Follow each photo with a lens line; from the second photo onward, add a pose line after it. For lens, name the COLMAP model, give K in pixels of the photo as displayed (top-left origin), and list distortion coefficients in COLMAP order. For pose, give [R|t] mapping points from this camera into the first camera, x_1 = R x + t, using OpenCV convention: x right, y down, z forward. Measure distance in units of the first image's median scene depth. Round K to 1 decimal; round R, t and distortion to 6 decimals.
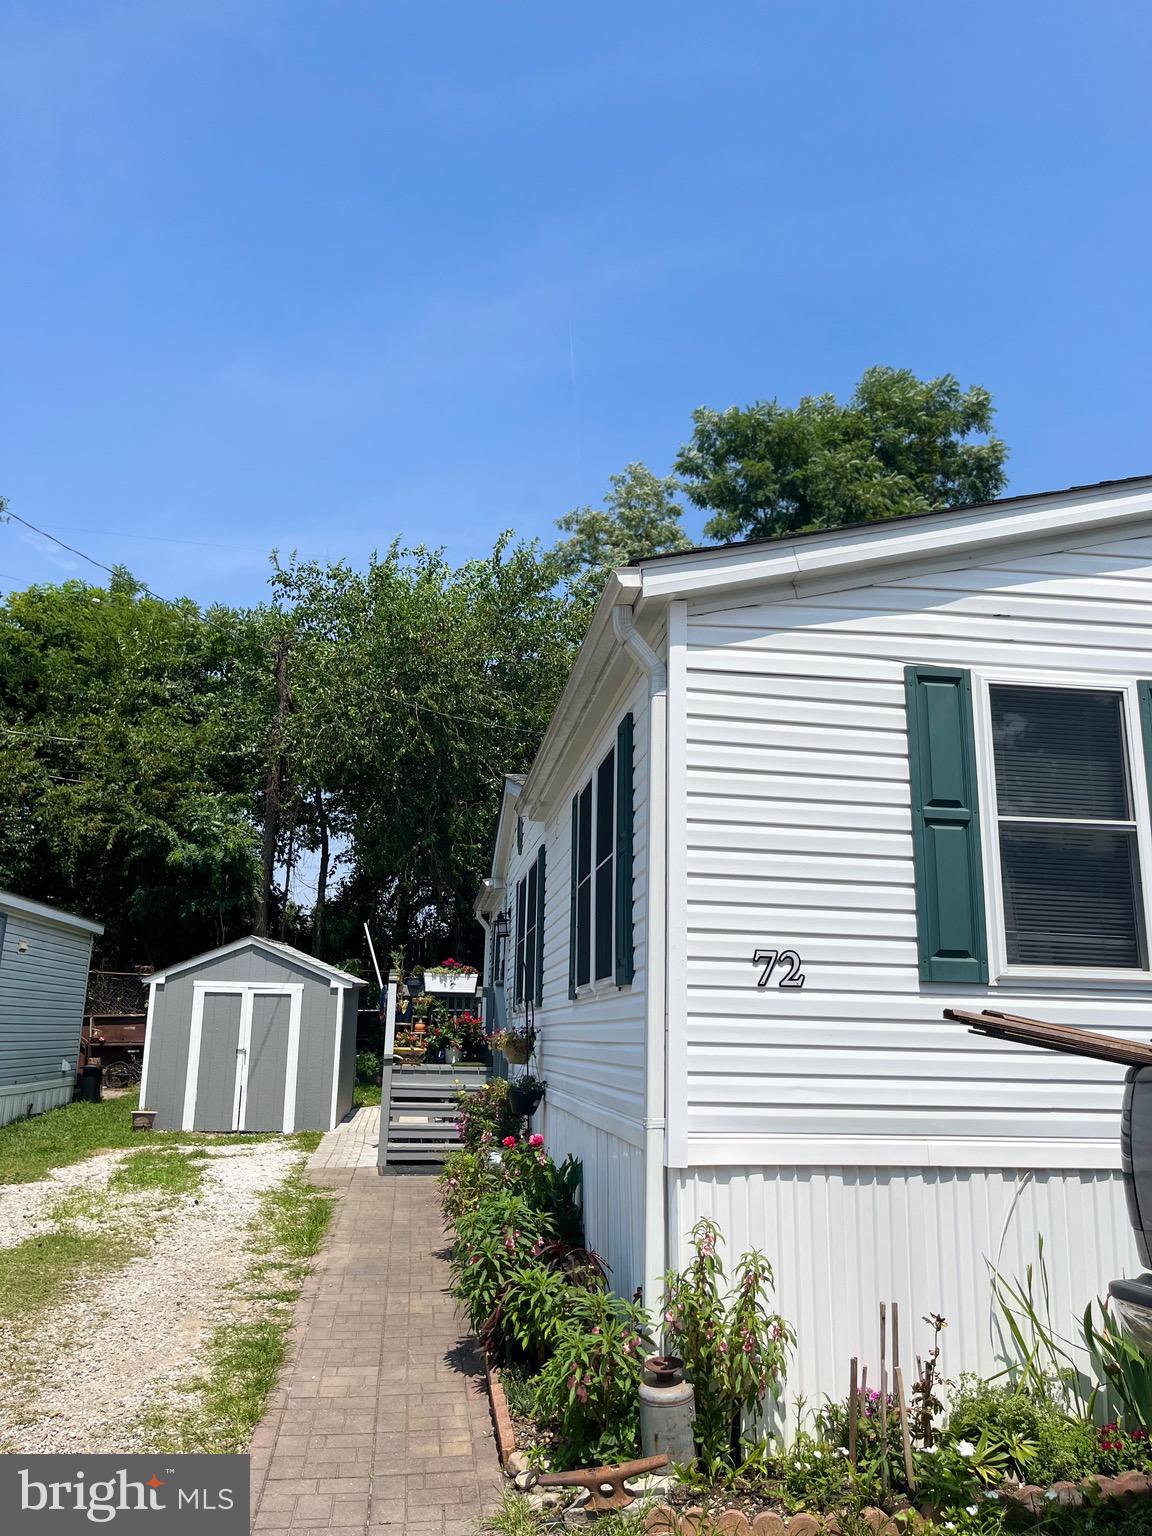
lens RADIAL K [[1161.7, 0, 577.6], [0, 1161.7, 761.0], [0, 0, 1]] dist [0.063662, -0.089017]
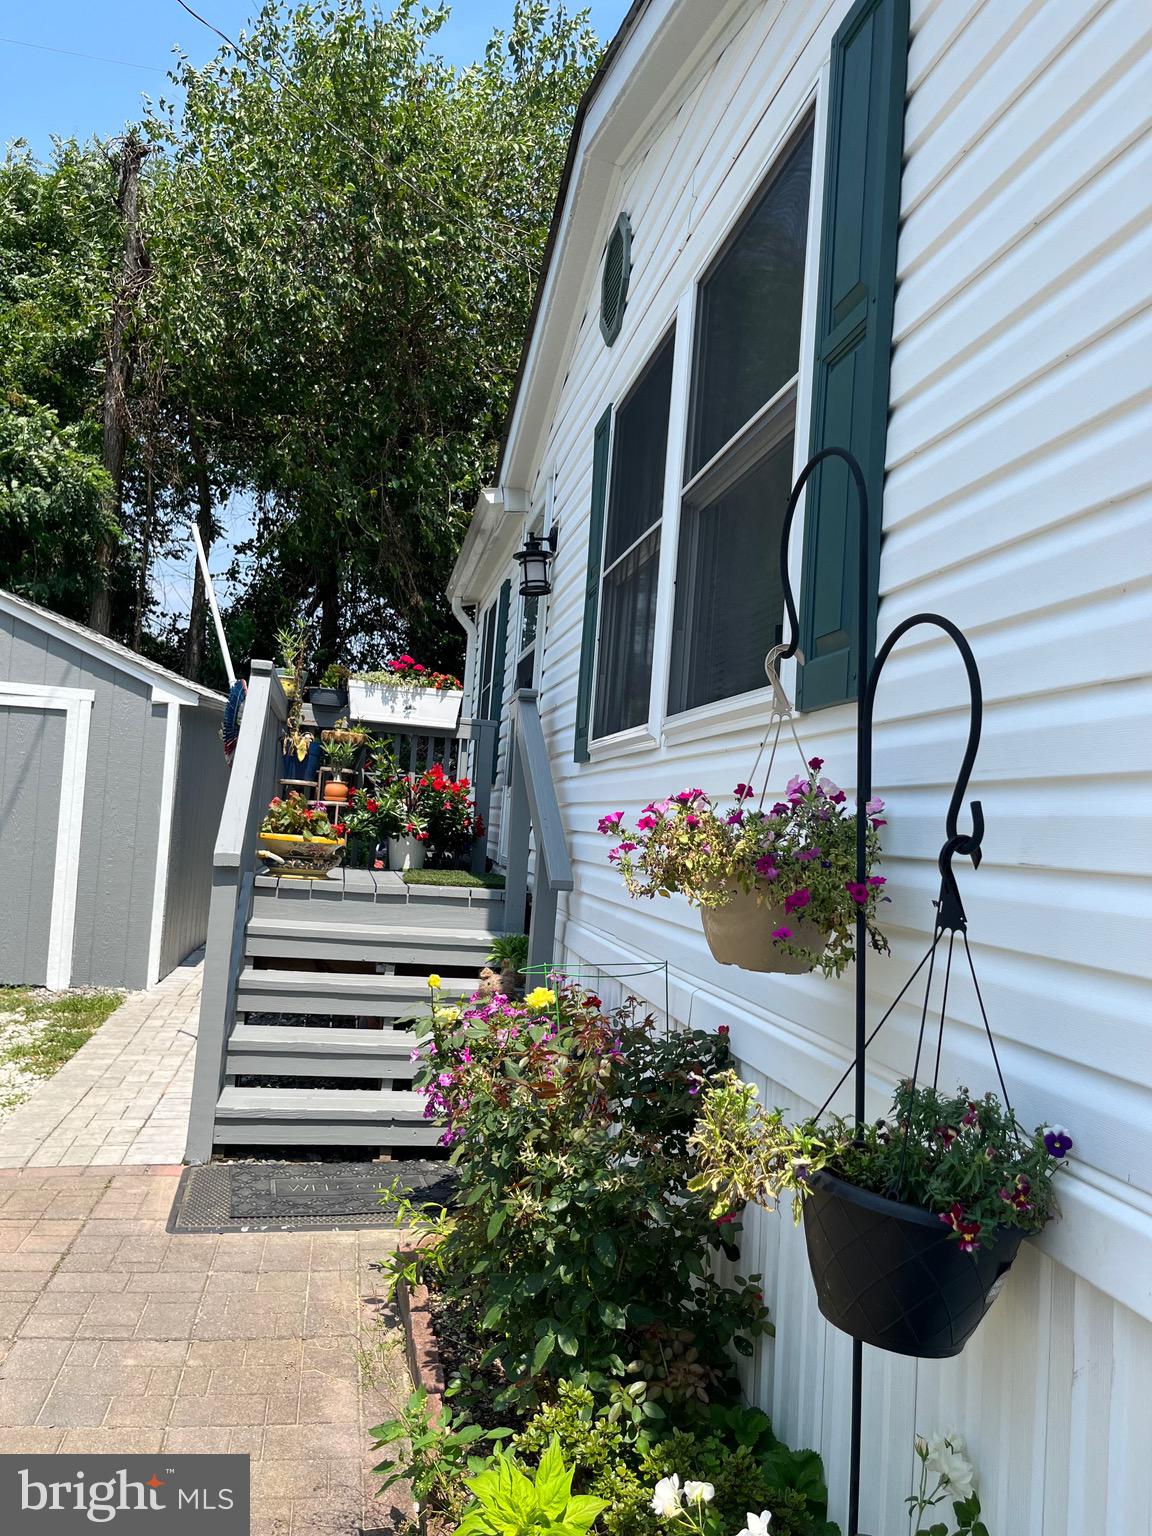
lens RADIAL K [[1161.7, 0, 577.6], [0, 1161.7, 761.0], [0, 0, 1]] dist [0.063662, -0.089017]
pose [[0.997249, 0.054976, 0.049711, -0.061699], [-0.062934, 0.982358, 0.176104, 0.126257], [-0.039152, -0.178748, 0.983116, 0.532616]]
